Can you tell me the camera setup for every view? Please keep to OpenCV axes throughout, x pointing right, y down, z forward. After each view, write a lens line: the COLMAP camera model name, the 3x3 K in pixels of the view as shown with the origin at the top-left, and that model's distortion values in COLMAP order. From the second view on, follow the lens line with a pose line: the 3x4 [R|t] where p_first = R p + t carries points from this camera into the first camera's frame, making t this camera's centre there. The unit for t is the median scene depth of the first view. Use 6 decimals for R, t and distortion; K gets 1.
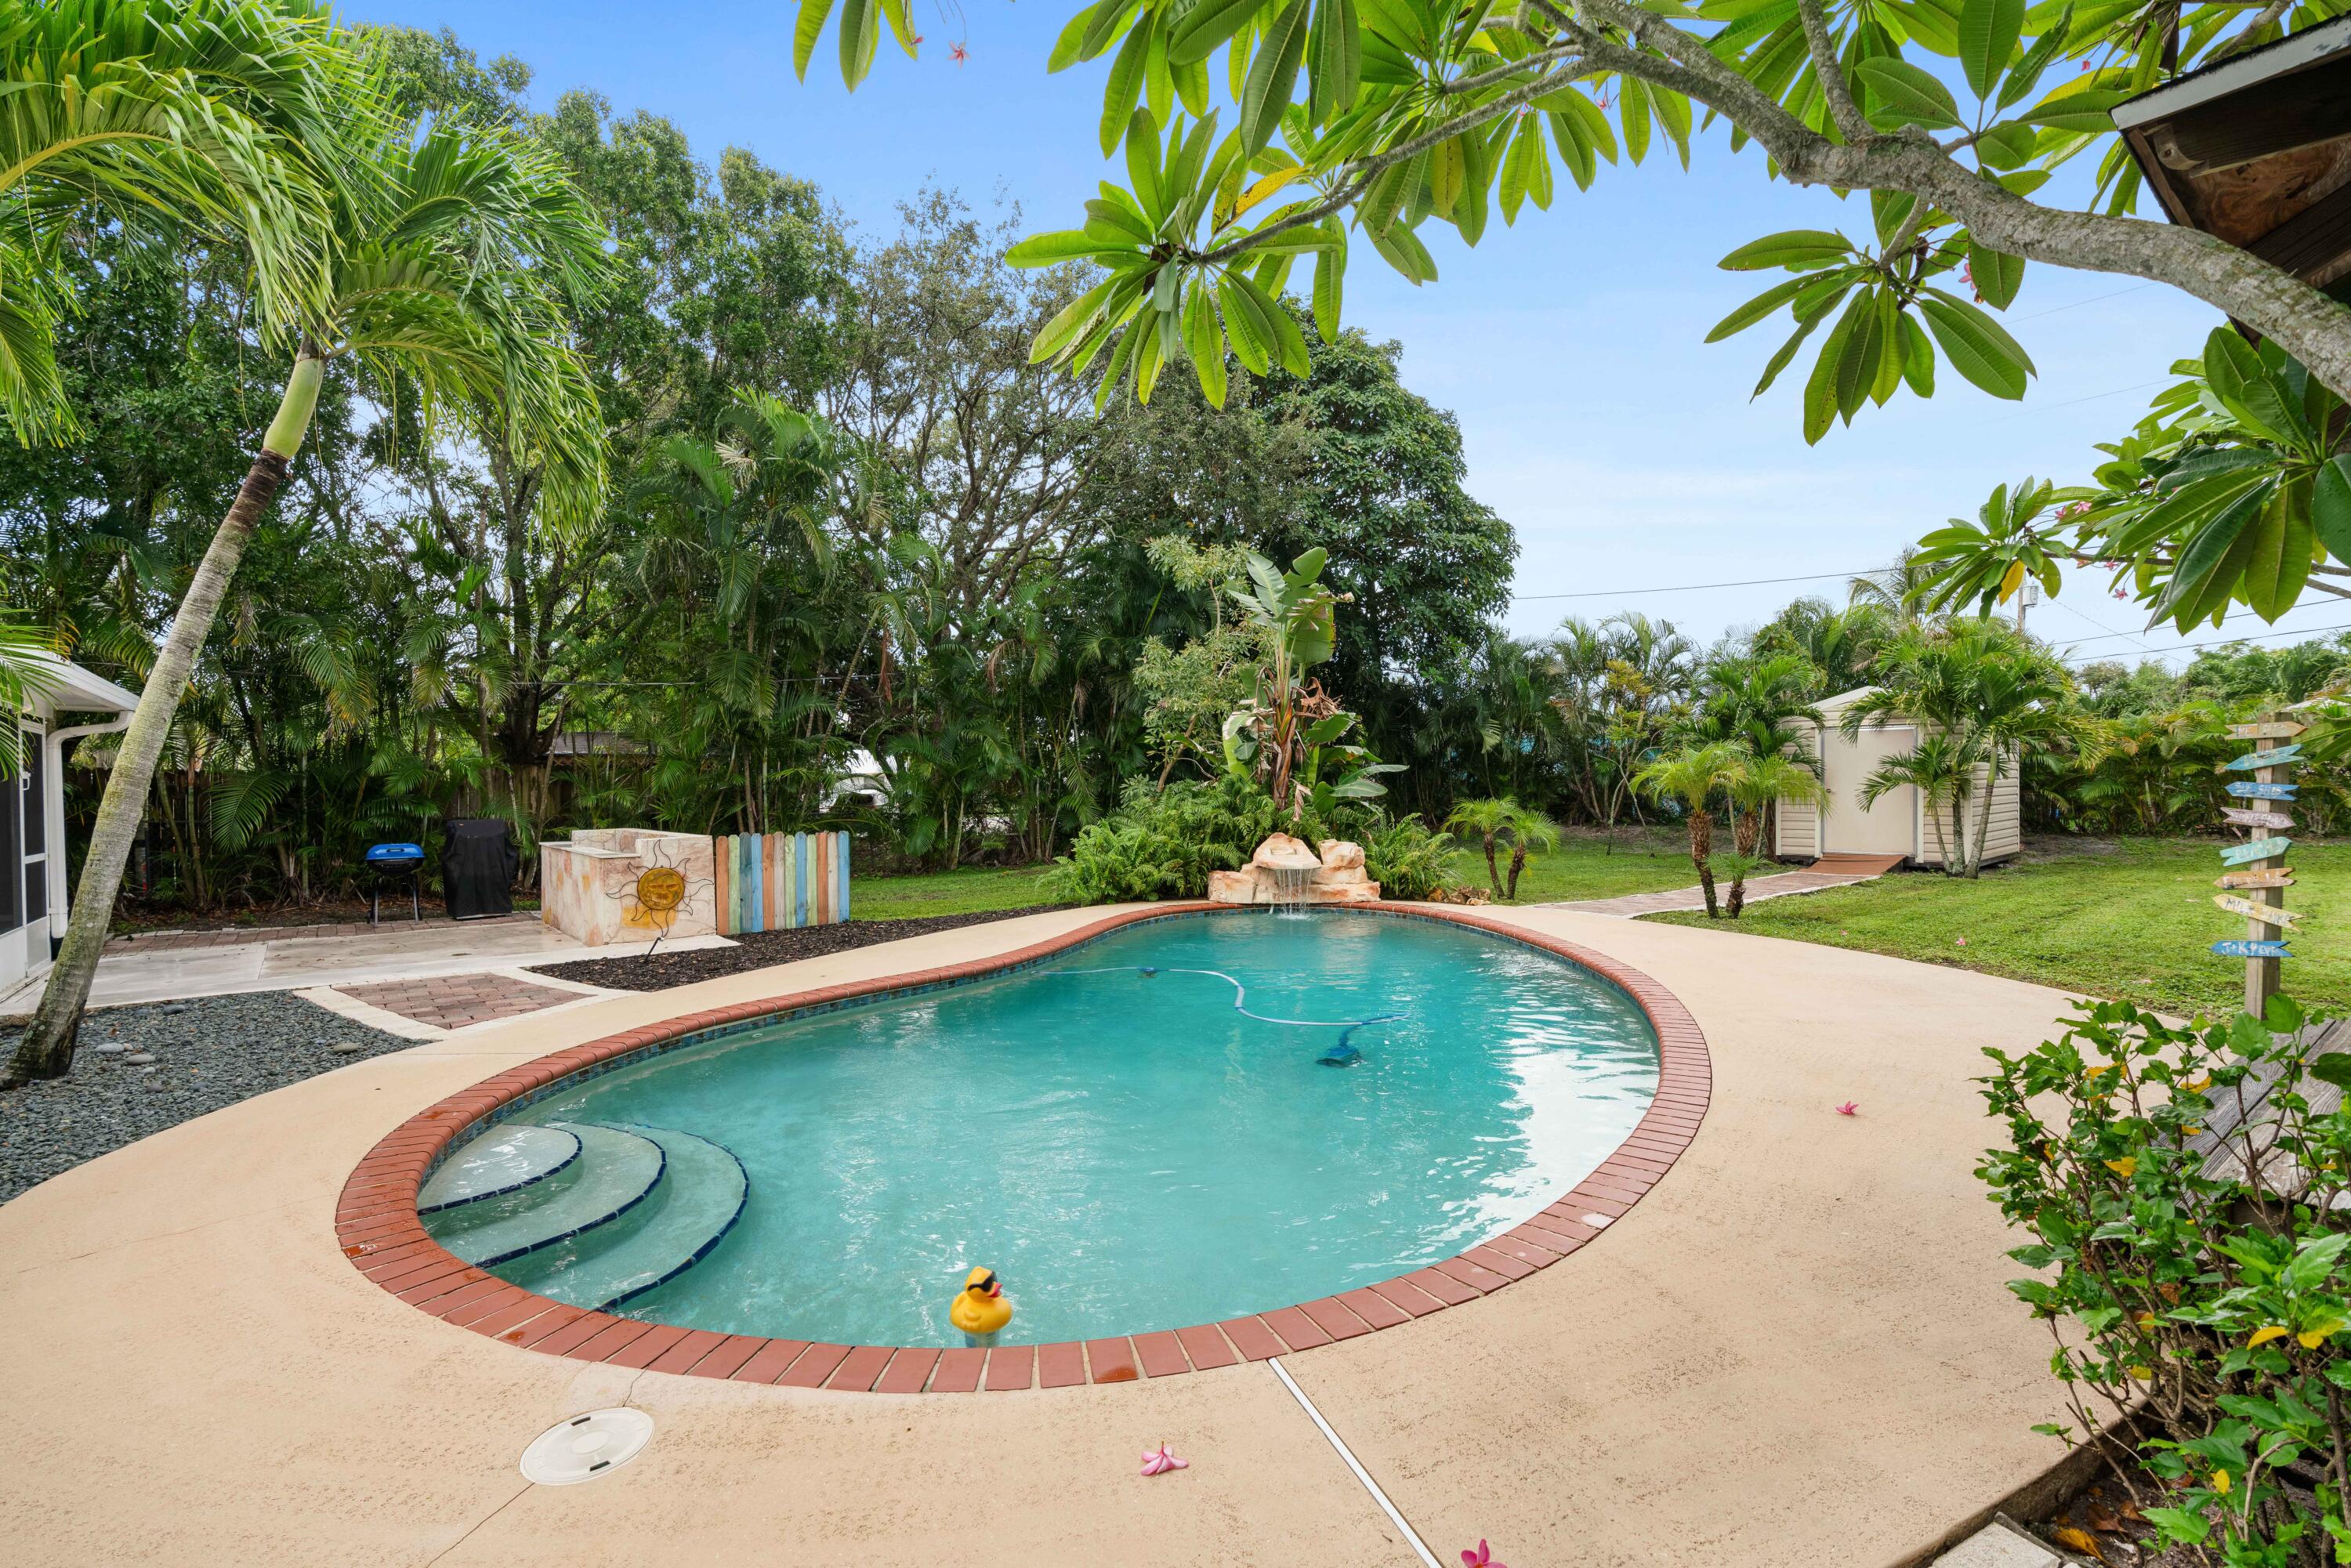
lens RADIAL K [[1048.3, 0, 1179.3], [0, 1048.3, 782.7], [0, 0, 1]] dist [-0.006732, 0.001832]
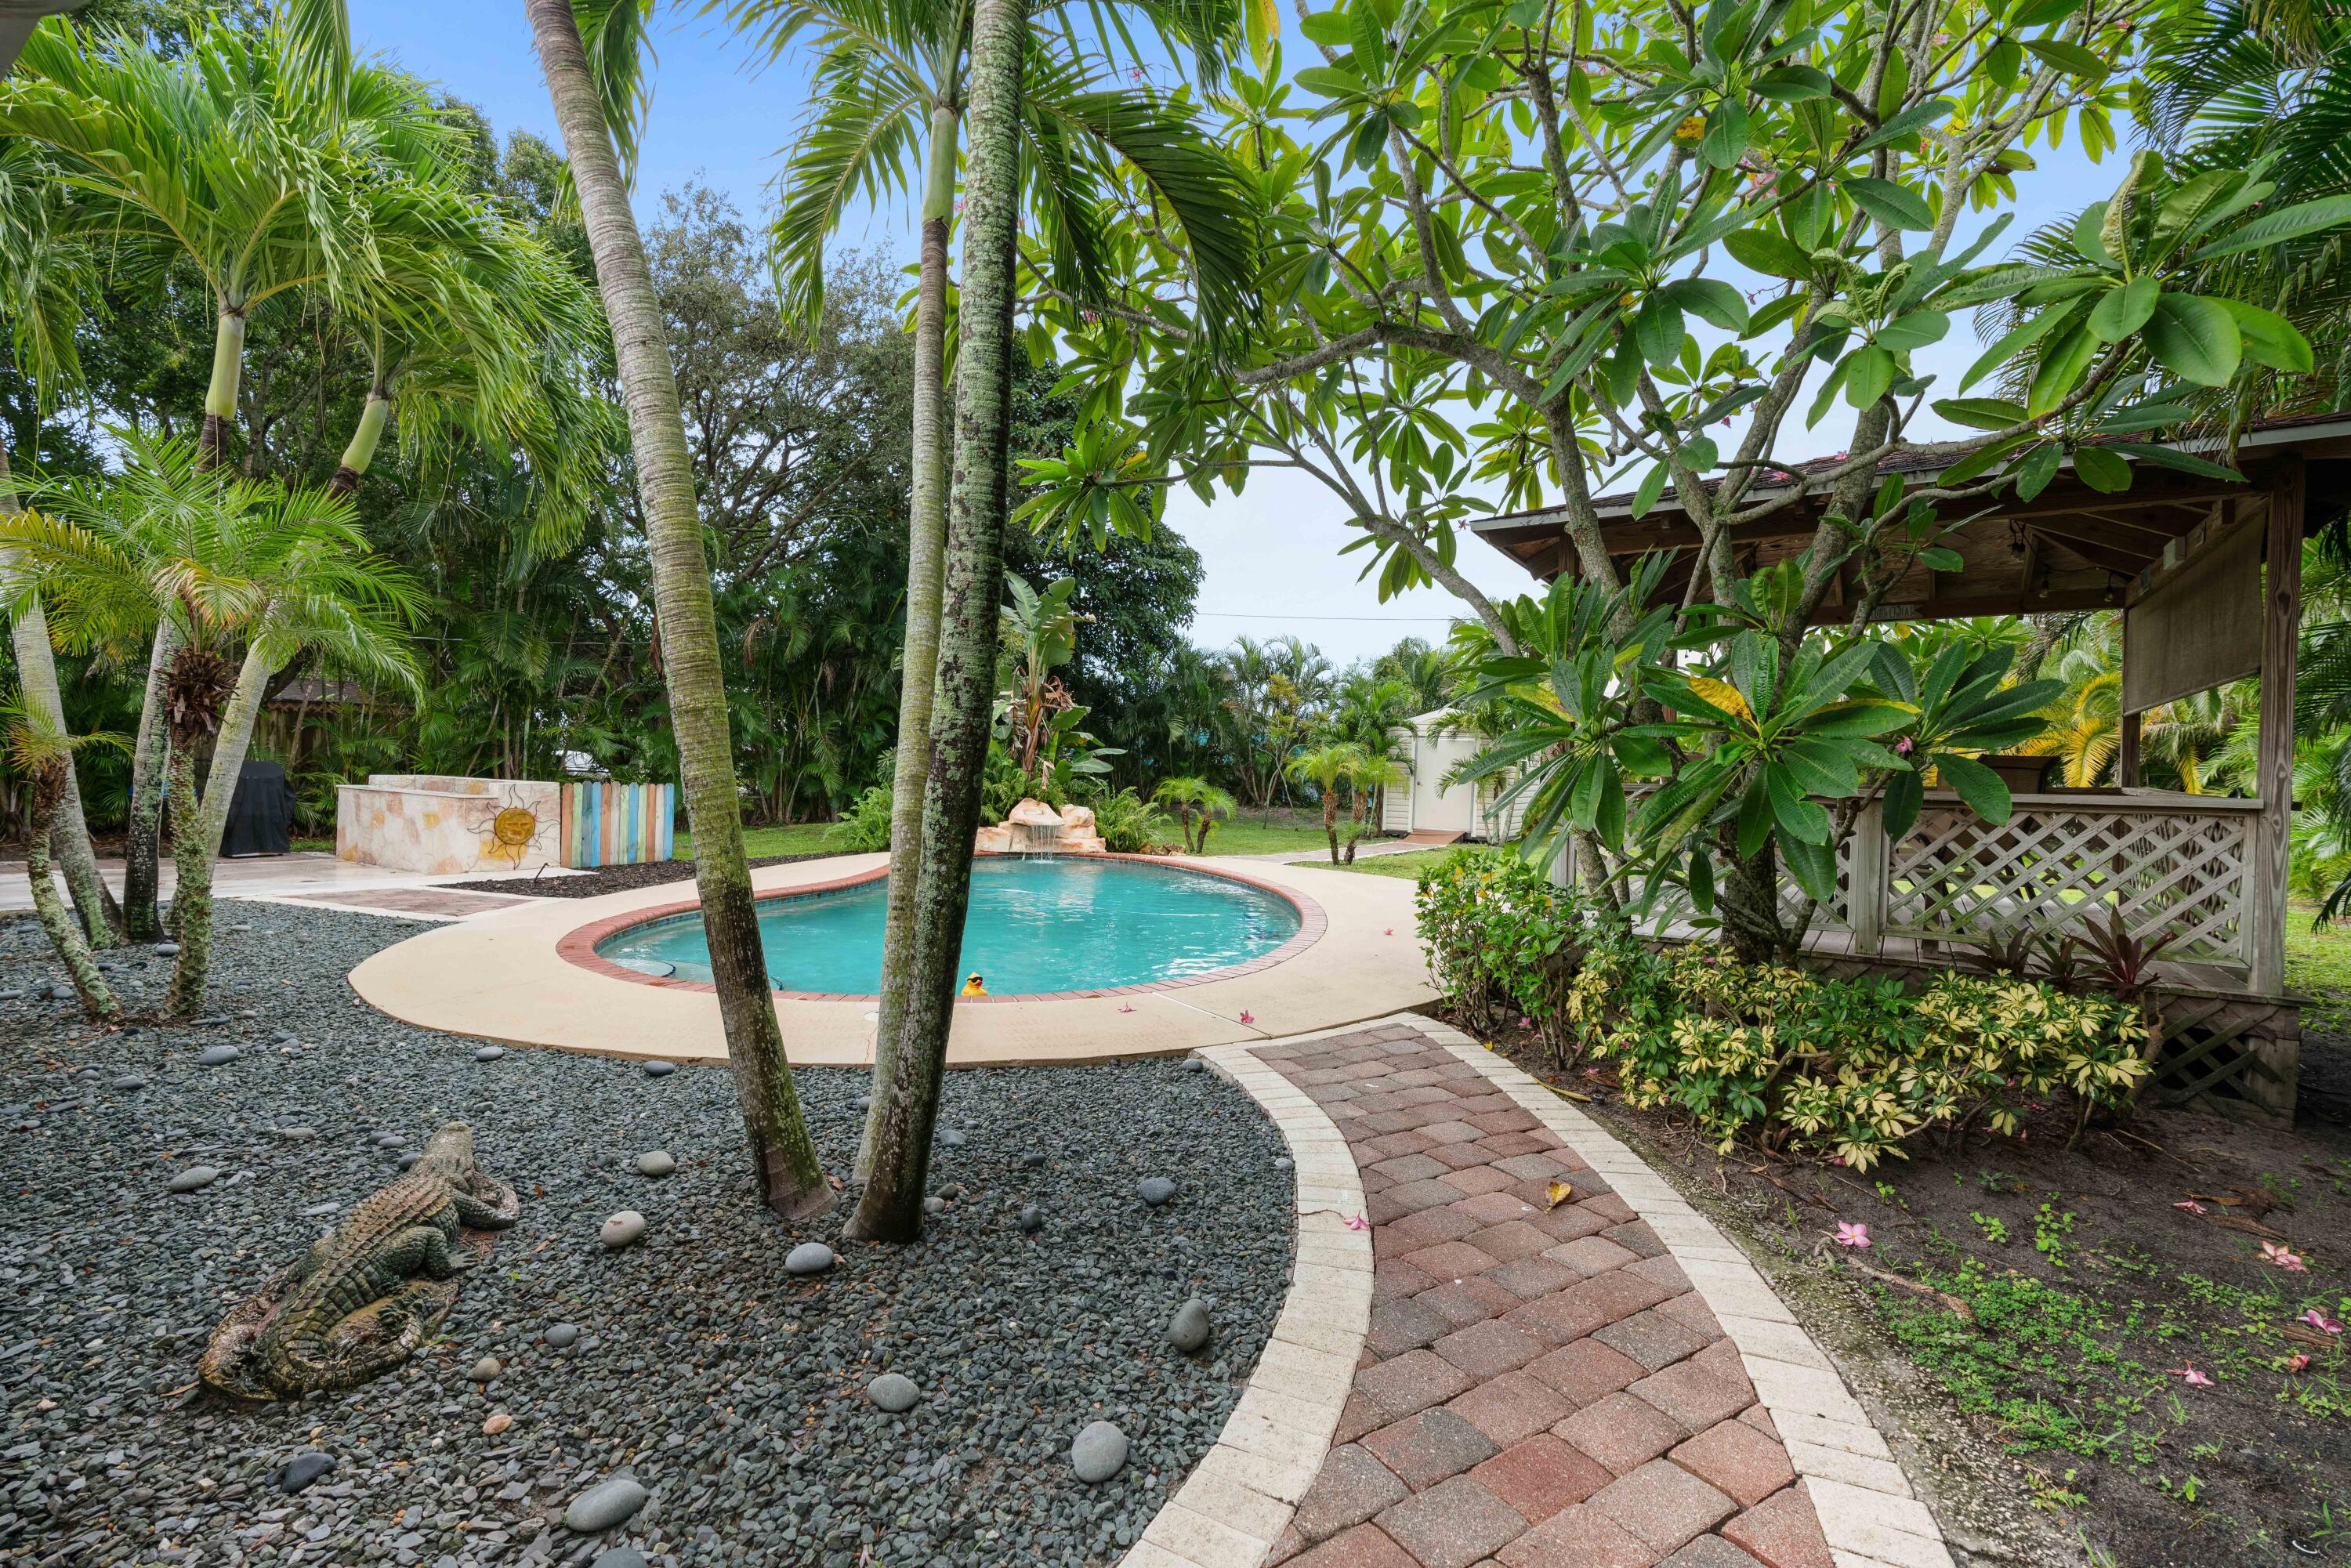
lens RADIAL K [[1048.3, 0, 1179.7], [0, 1048.3, 781.6], [0, 0, 1]] dist [-0.006732, 0.001832]
pose [[0.950303, 0.036556, 0.309172, -0.117126], [-0.041198, 0.999115, 0.008498, 0.008949], [-0.308587, -0.020813, 0.950968, -0.247203]]
